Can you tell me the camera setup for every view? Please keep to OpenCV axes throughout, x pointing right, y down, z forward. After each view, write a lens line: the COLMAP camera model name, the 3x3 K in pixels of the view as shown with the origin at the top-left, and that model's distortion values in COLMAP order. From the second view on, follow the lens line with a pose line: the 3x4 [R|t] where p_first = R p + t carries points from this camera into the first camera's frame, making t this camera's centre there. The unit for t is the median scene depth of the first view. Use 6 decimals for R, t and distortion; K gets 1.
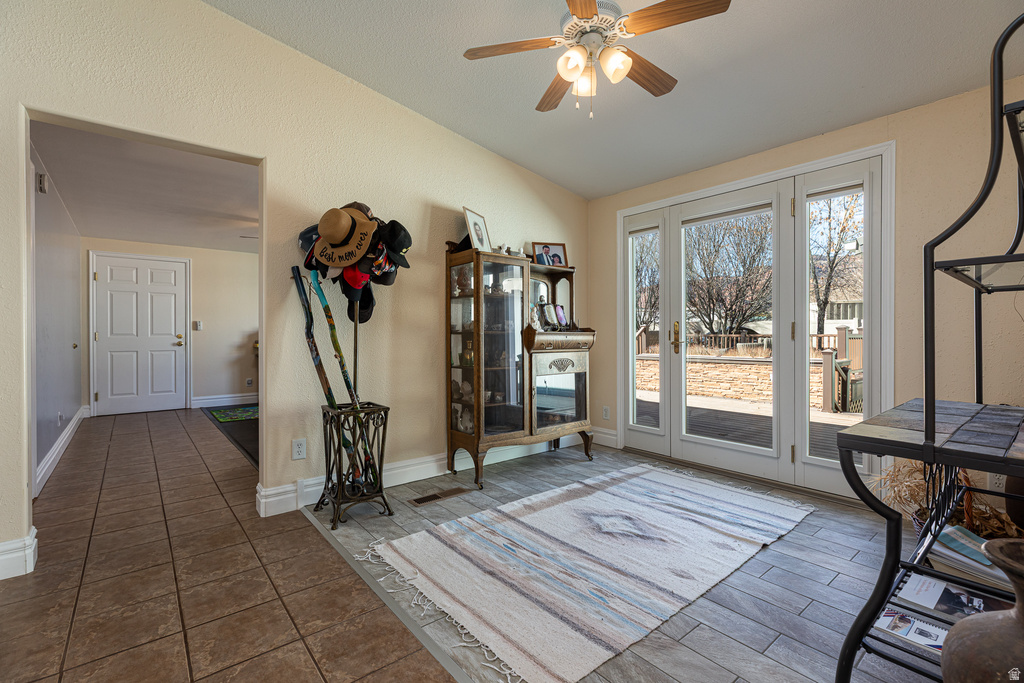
lens RADIAL K [[460.9, 0, 512.9], [0, 460.9, 338.4], [0, 0, 1]] dist [0.003304, -0.000964]
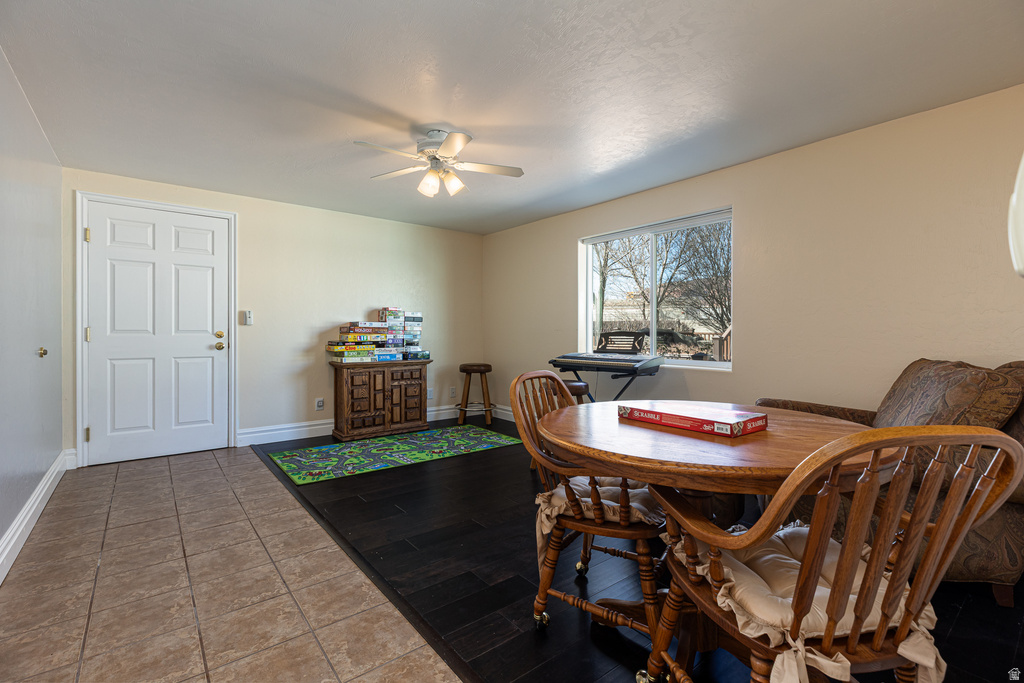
lens RADIAL K [[460.9, 0, 512.4], [0, 460.9, 338.6], [0, 0, 1]] dist [0.003304, -0.000964]
pose [[0.999793, 0.004427, -0.019847, -0.317069], [-0.004373, 0.999987, 0.002784, -0.002455], [0.019860, -0.002697, 0.999799, 0.385960]]
